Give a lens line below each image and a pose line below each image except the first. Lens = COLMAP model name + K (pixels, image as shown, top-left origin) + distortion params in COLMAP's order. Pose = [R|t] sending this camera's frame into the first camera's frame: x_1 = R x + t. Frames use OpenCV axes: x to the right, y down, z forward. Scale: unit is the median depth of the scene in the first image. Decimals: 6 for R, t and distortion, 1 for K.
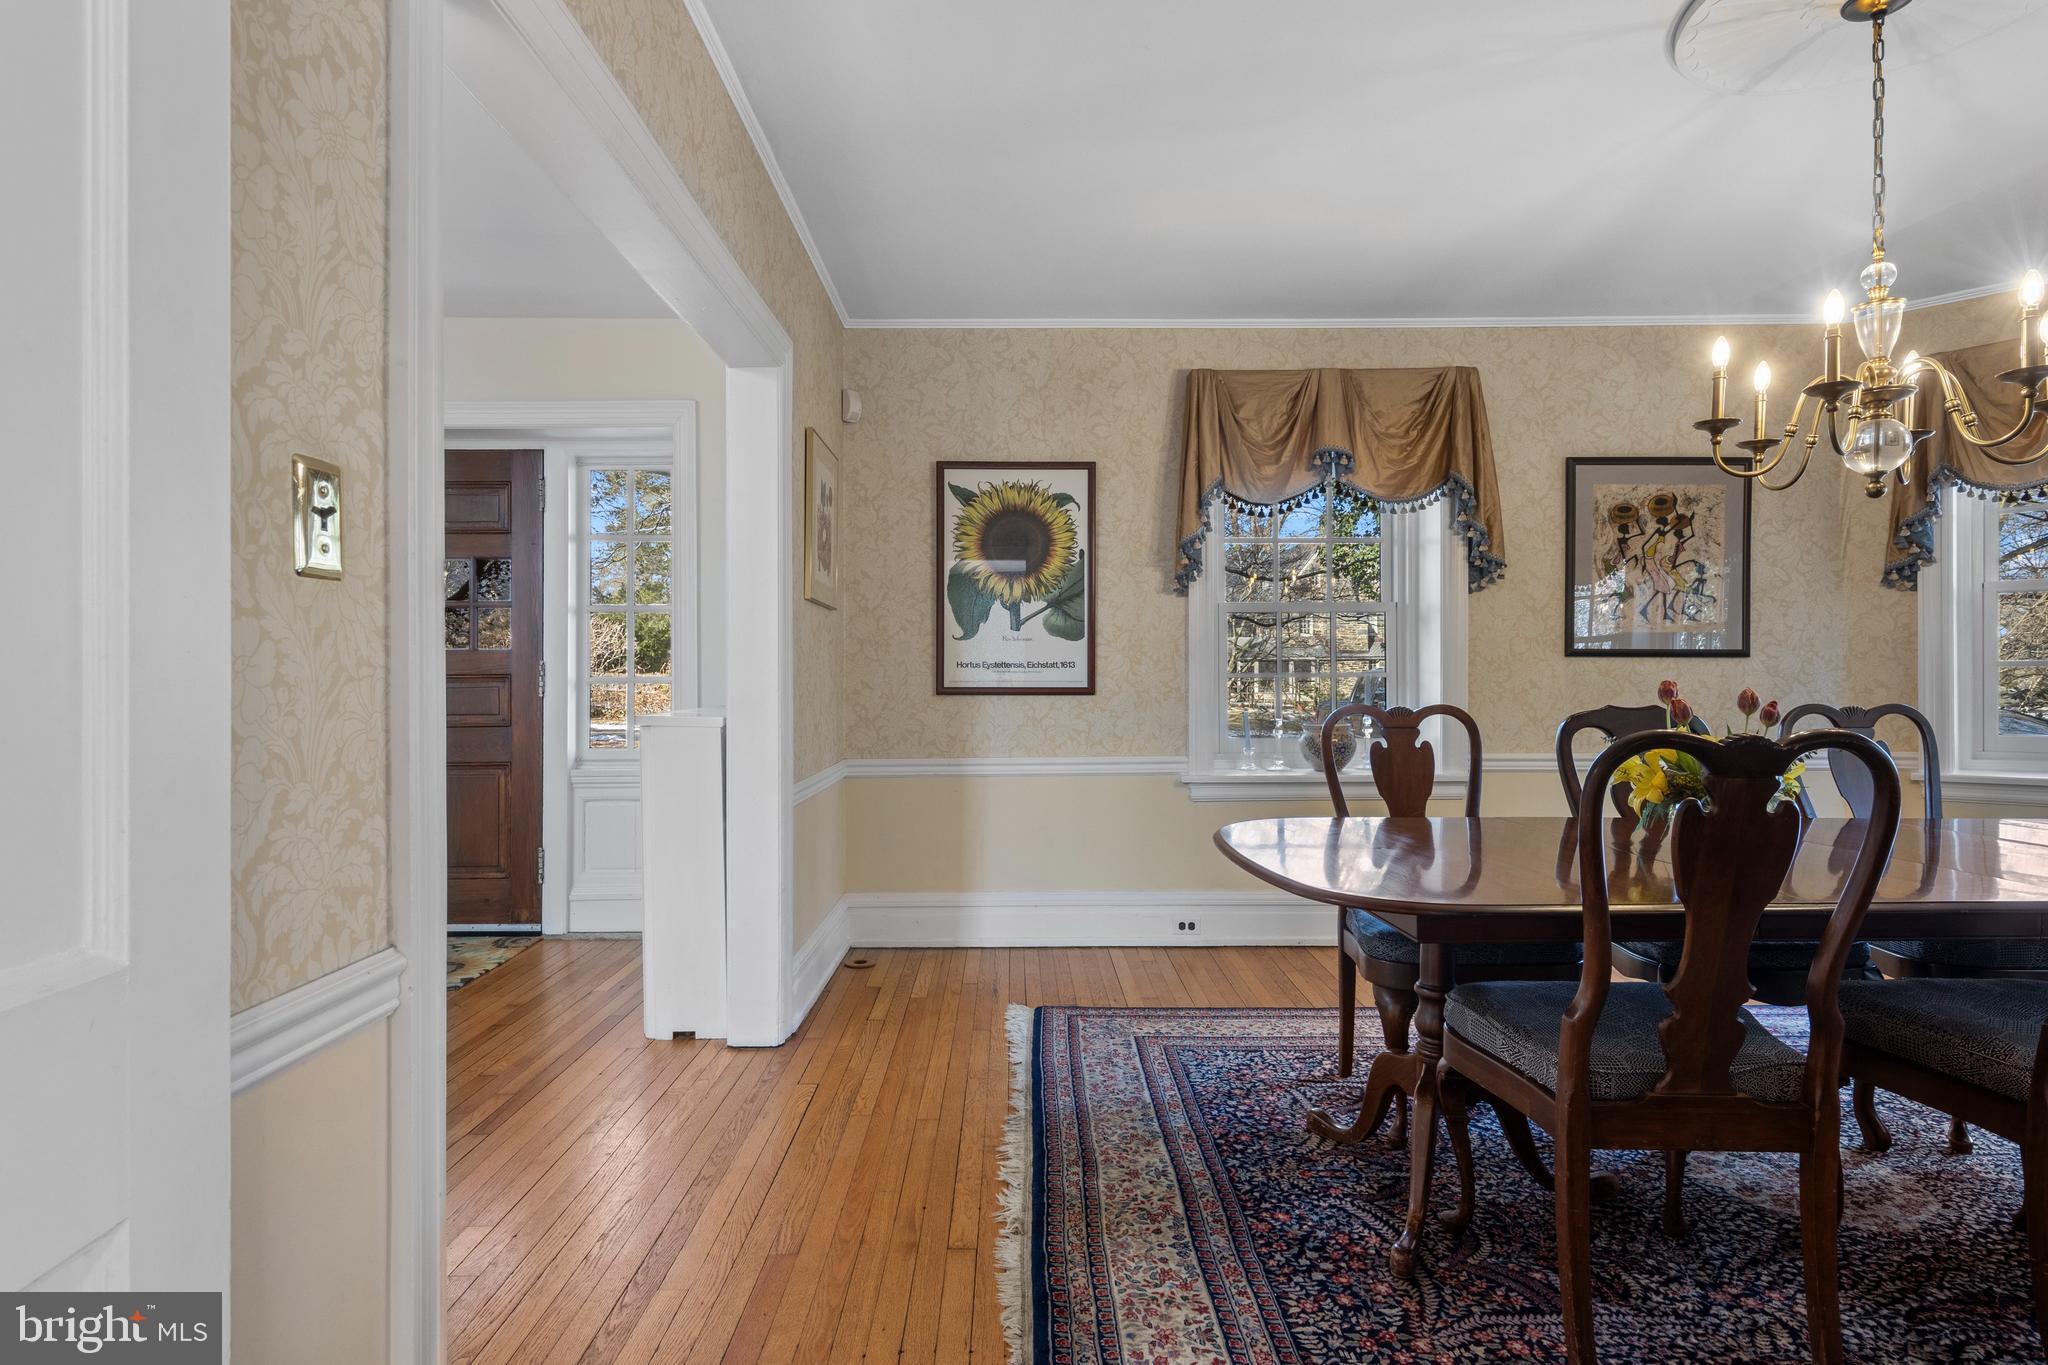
lens RADIAL K [[1048.3, 0, 1019.2], [0, 1048.3, 684.9], [0, 0, 1]] dist [0.012509, -0.003558]
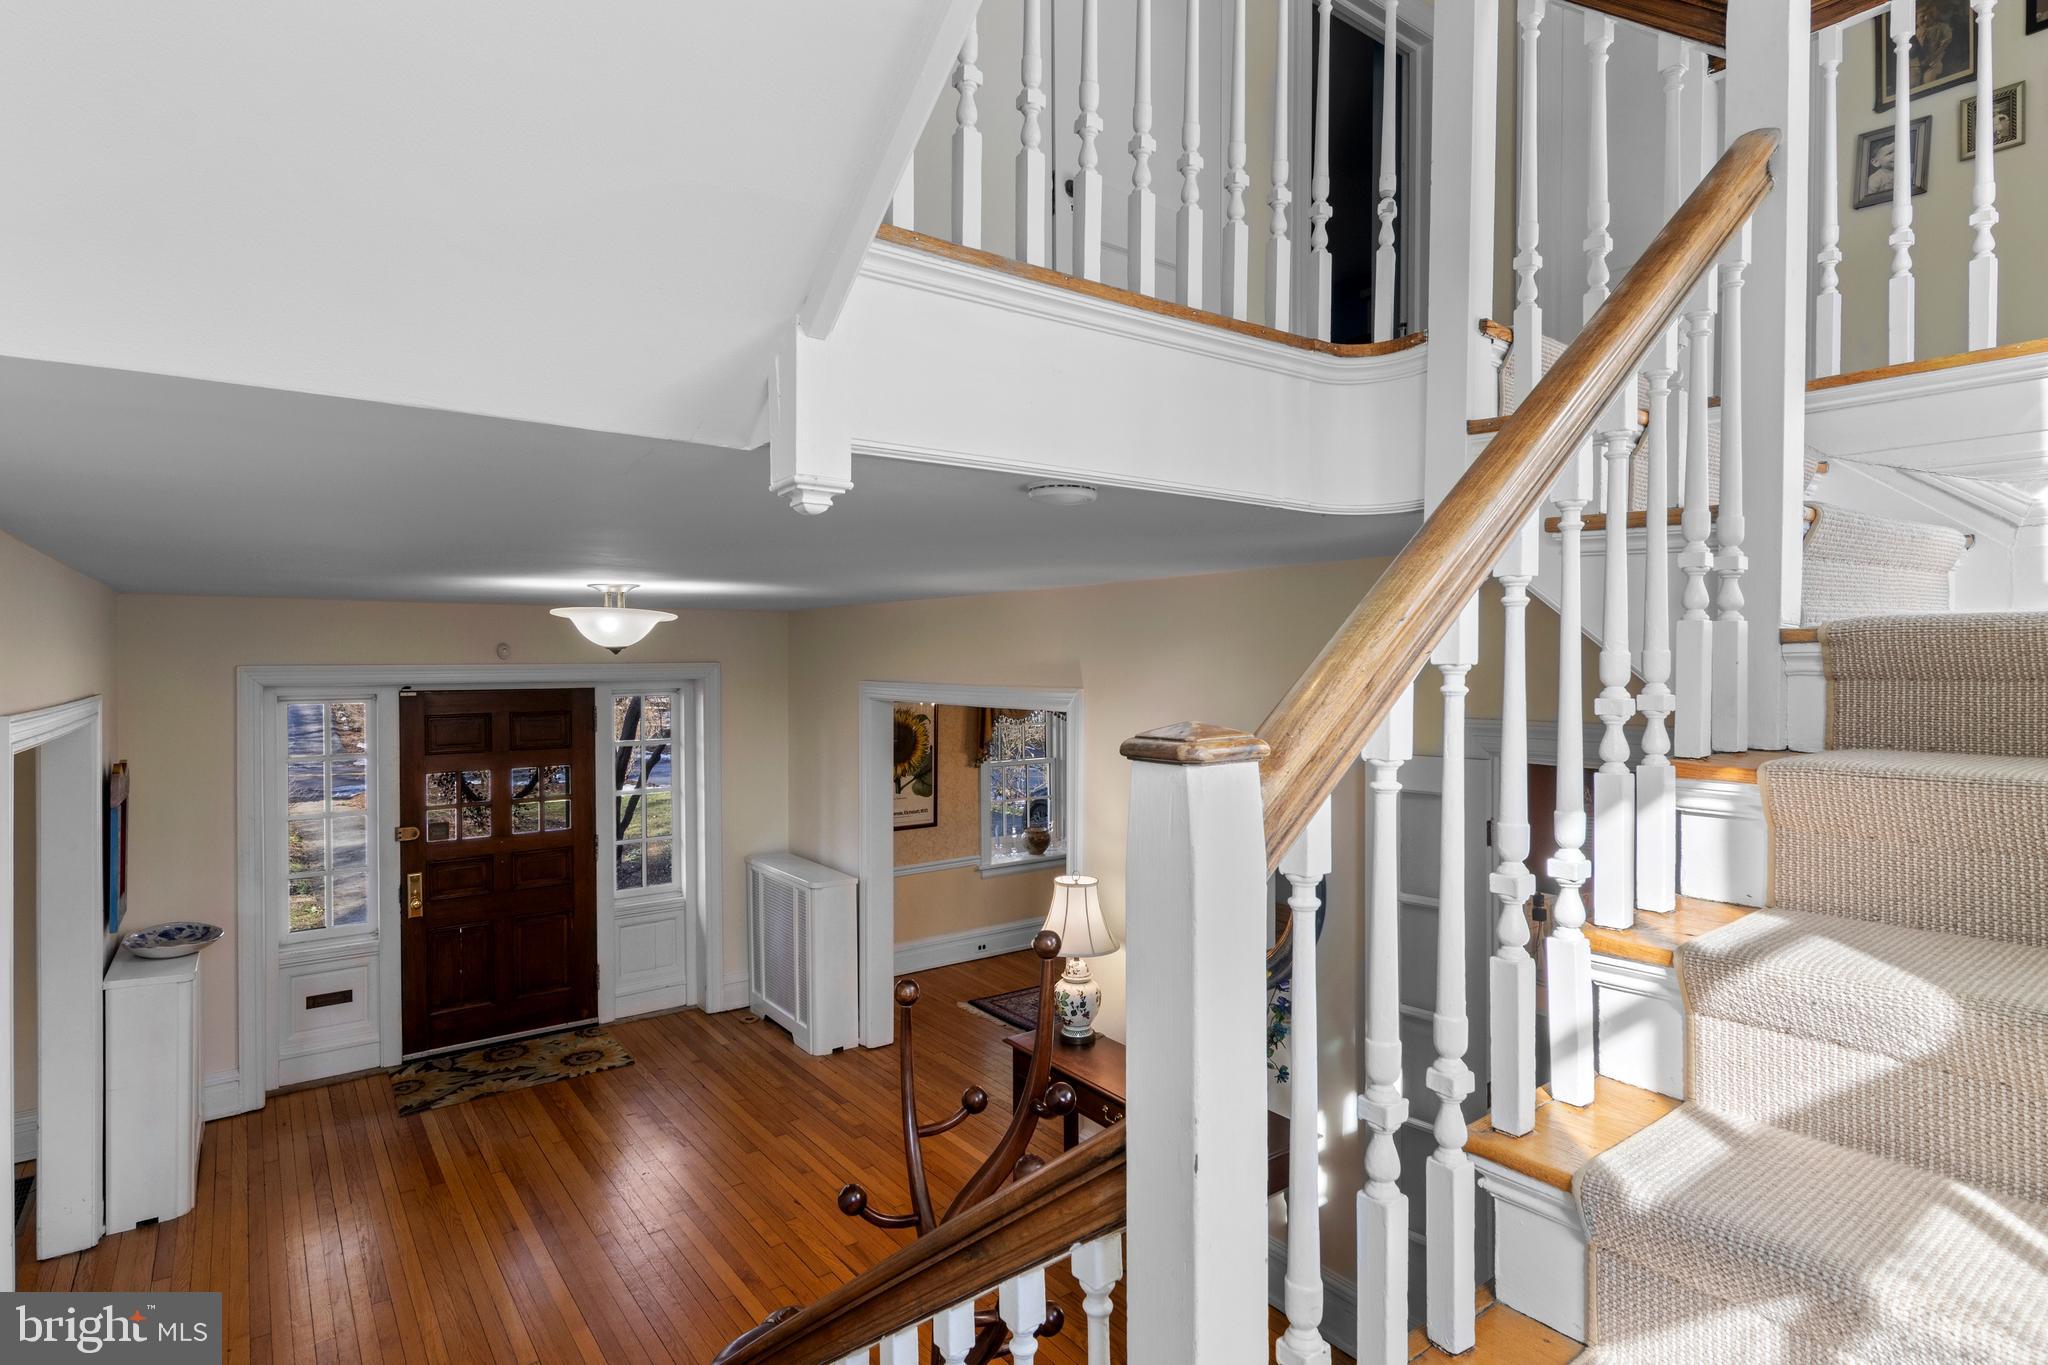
lens RADIAL K [[1048.3, 0, 1032.2], [0, 1048.3, 676.2], [0, 0, 1]] dist [0.012509, -0.003558]
pose [[0.797992, -0.003645, 0.602657, -0.875042], [-0.001873, 0.999962, 0.008527, -0.262157], [-0.602665, -0.007934, 0.797955, -0.522979]]
